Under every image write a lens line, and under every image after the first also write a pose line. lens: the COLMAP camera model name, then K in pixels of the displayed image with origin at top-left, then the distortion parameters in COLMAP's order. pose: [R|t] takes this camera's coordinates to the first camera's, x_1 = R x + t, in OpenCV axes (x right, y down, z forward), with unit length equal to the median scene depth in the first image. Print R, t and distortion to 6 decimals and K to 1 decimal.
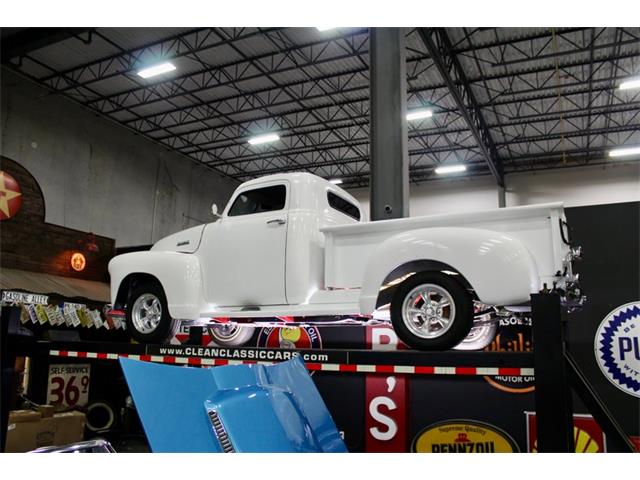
lens RADIAL K [[535.0, 0, 321.8], [0, 535.0, 239.3], [0, 0, 1]] dist [-0.164578, 0.140852]
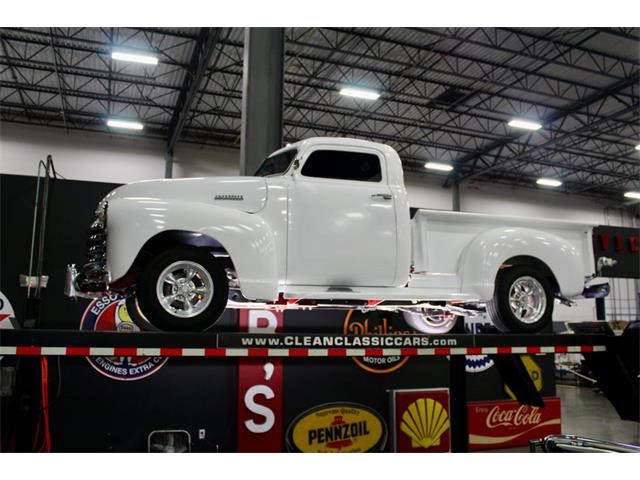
lens RADIAL K [[596.0, 0, 319.9], [0, 596.0, 245.3], [0, 0, 1]] dist [-0.096856, 0.000000]
pose [[0.693134, 0.091670, 0.714956, -0.800076], [-0.136609, 0.990610, 0.005426, 0.055450], [-0.707745, -0.101431, 0.699148, 0.331255]]
